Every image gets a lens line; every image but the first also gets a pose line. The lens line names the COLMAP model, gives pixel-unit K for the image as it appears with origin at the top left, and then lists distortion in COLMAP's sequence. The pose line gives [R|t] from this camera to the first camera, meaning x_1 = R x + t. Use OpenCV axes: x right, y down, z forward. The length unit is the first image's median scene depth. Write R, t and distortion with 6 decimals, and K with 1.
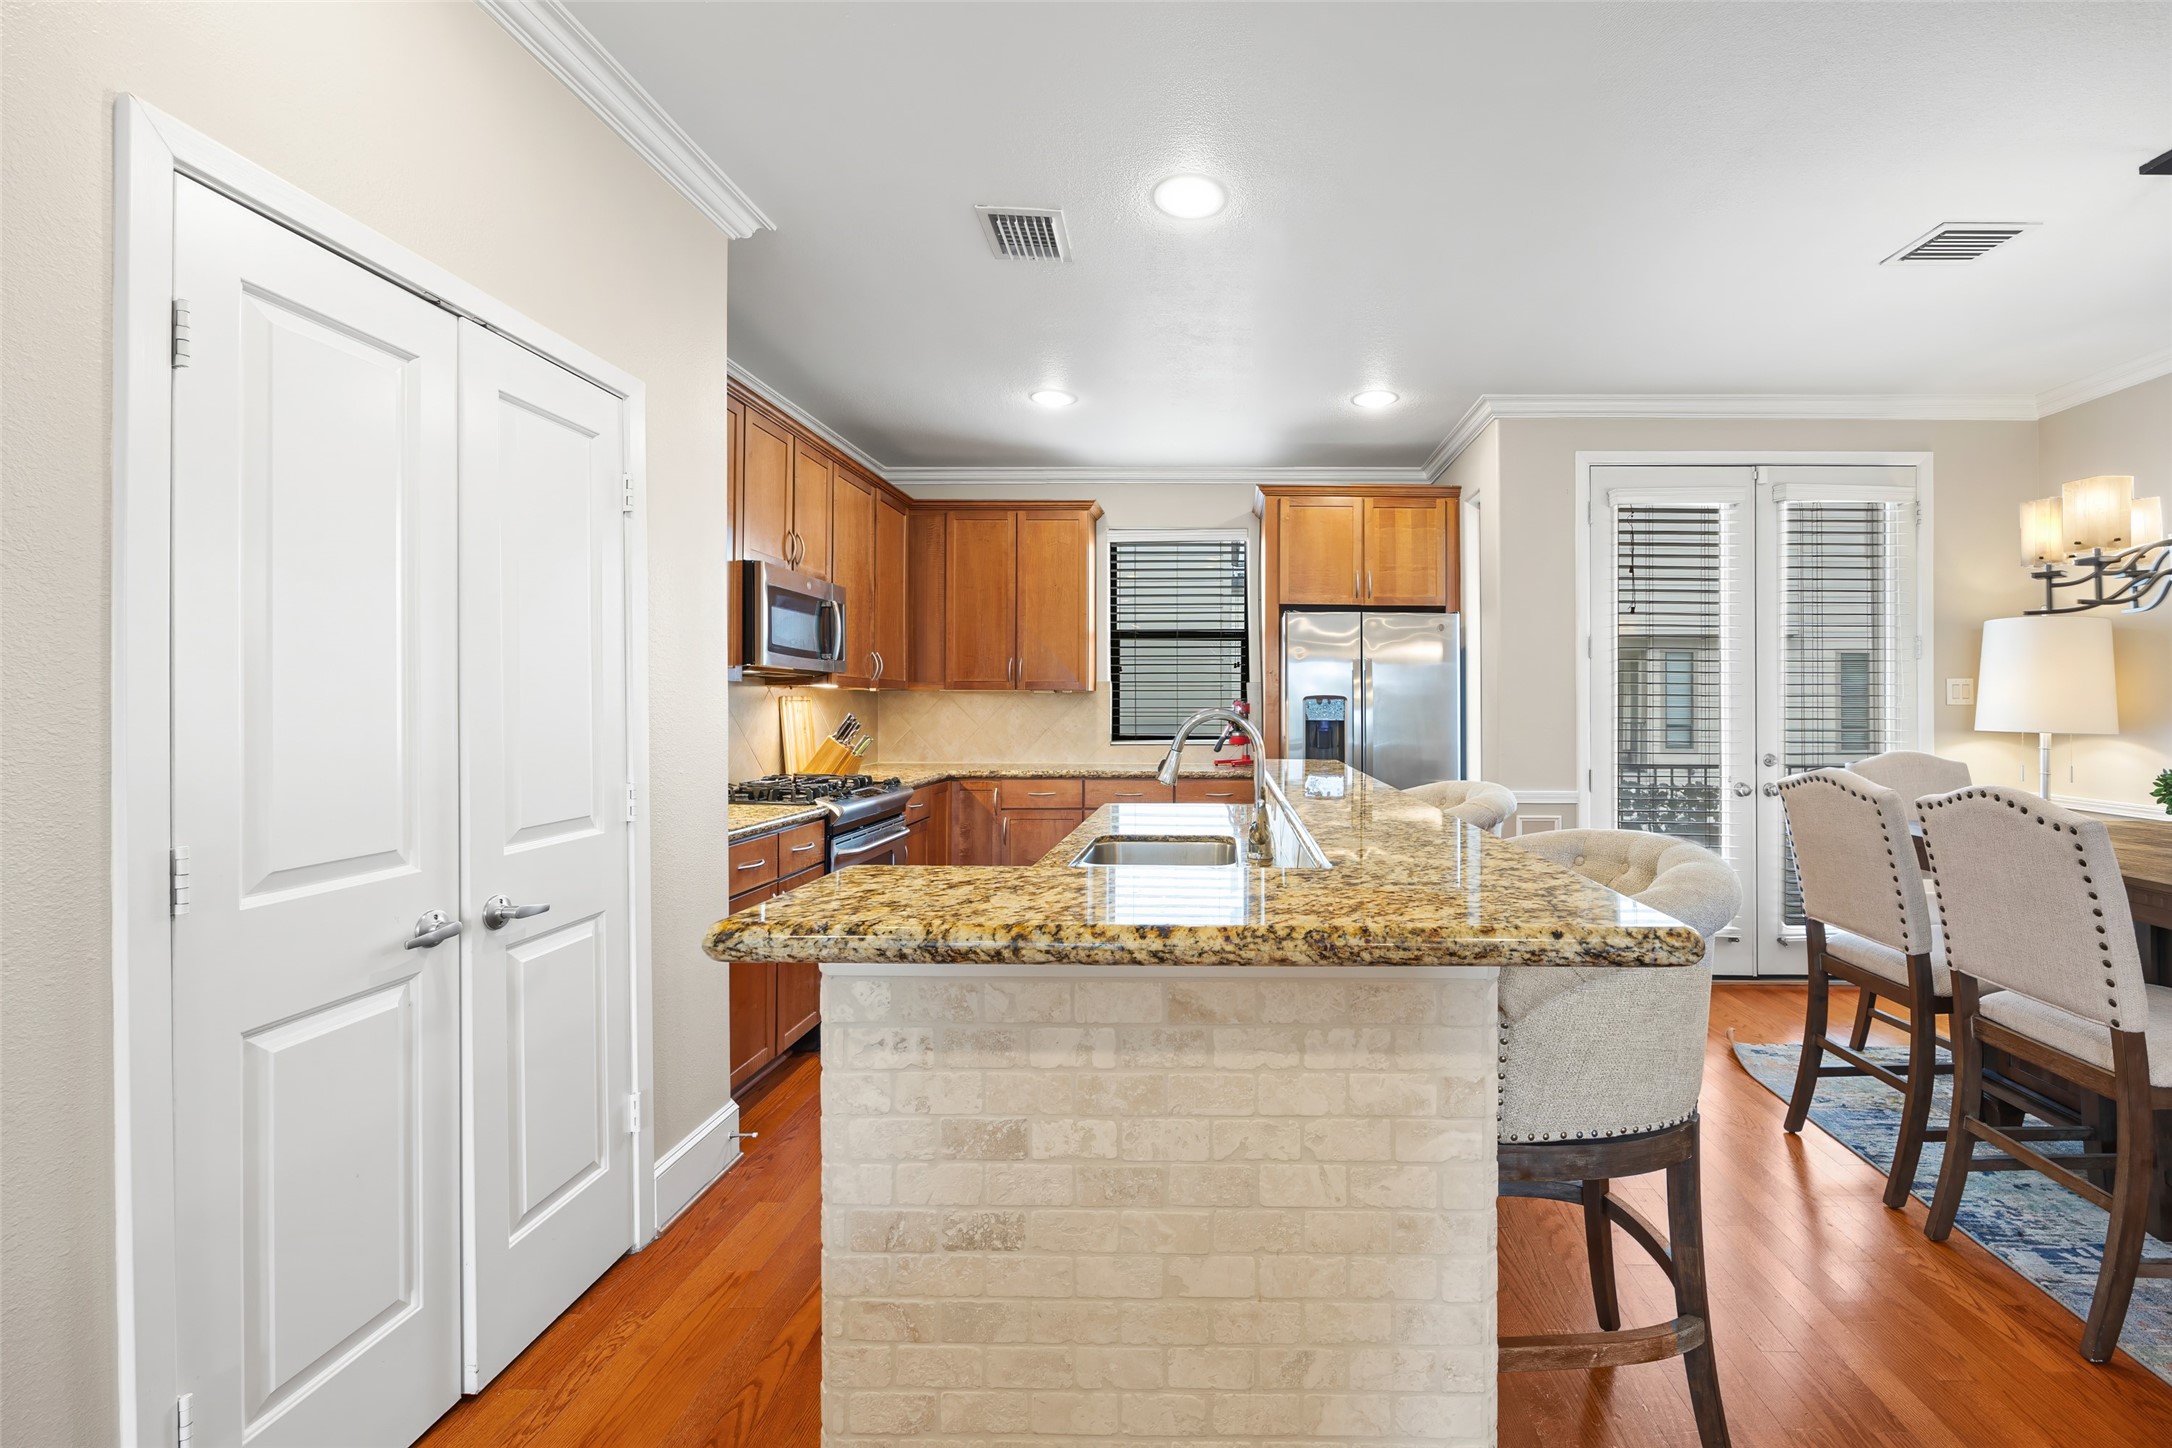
lens RADIAL K [[836.7, 0, 1139.8], [0, 836.7, 719.6], [0, 0, 1]] dist [0.000051, 0.000015]
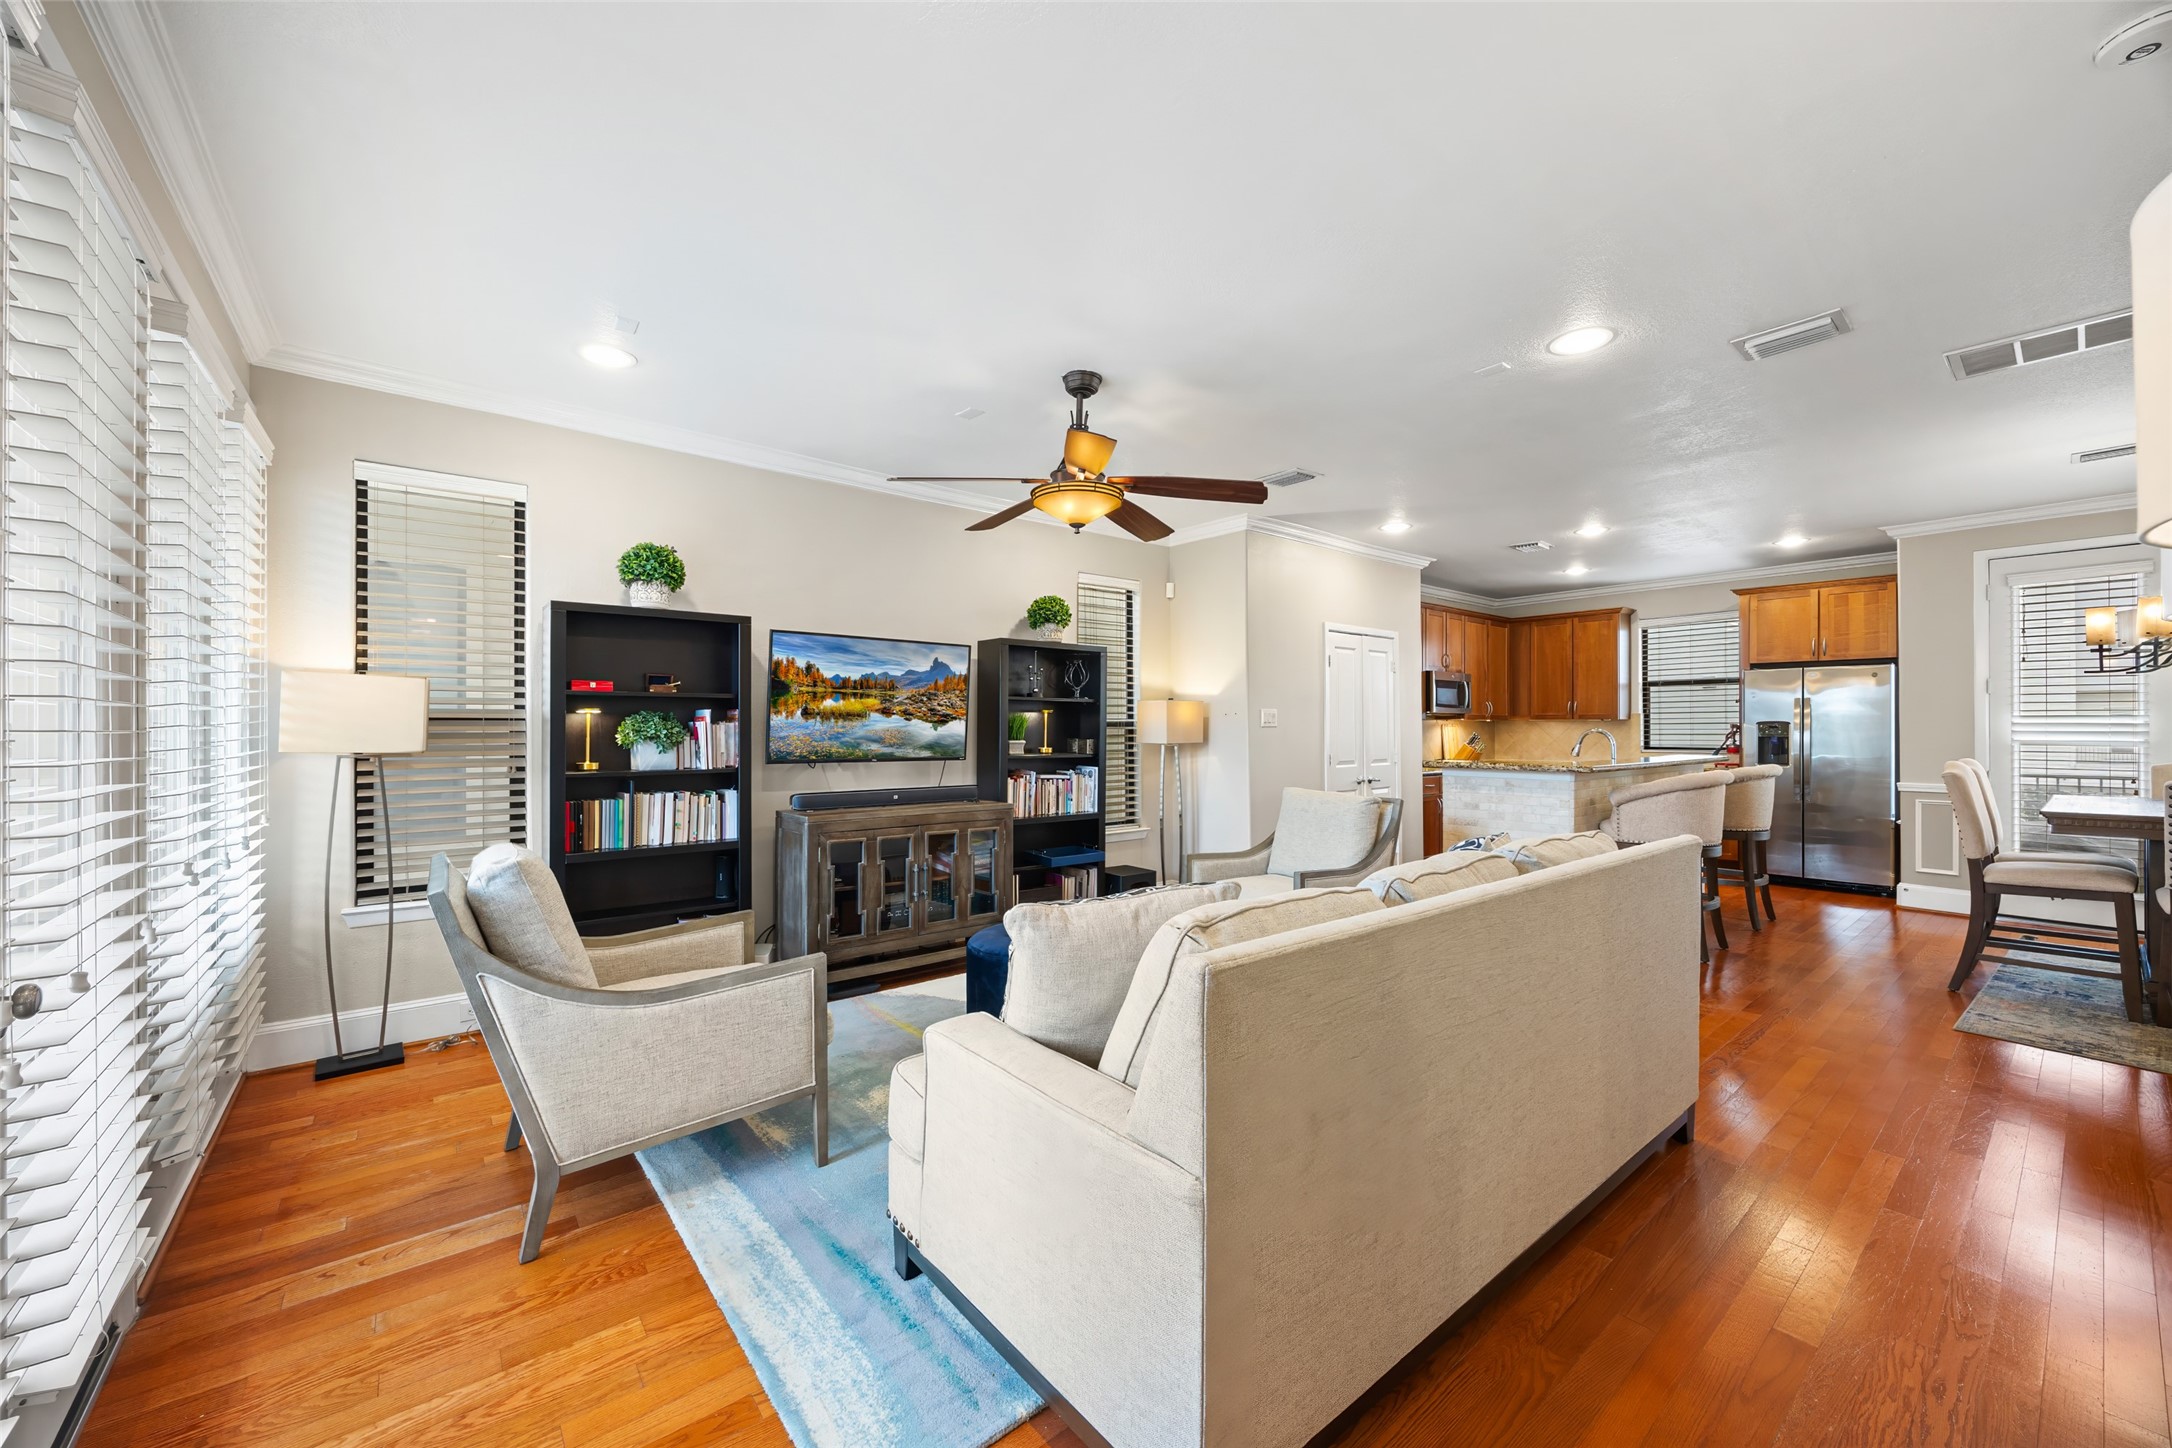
lens RADIAL K [[836.7, 0, 1139.8], [0, 836.7, 719.6], [0, 0, 1]] dist [0.000051, 0.000015]
pose [[0.722411, -0.010635, -0.691383, 0.462706], [-0.009397, 0.999638, -0.025195, 0.020322], [0.691401, 0.024699, 0.722049, -1.015706]]
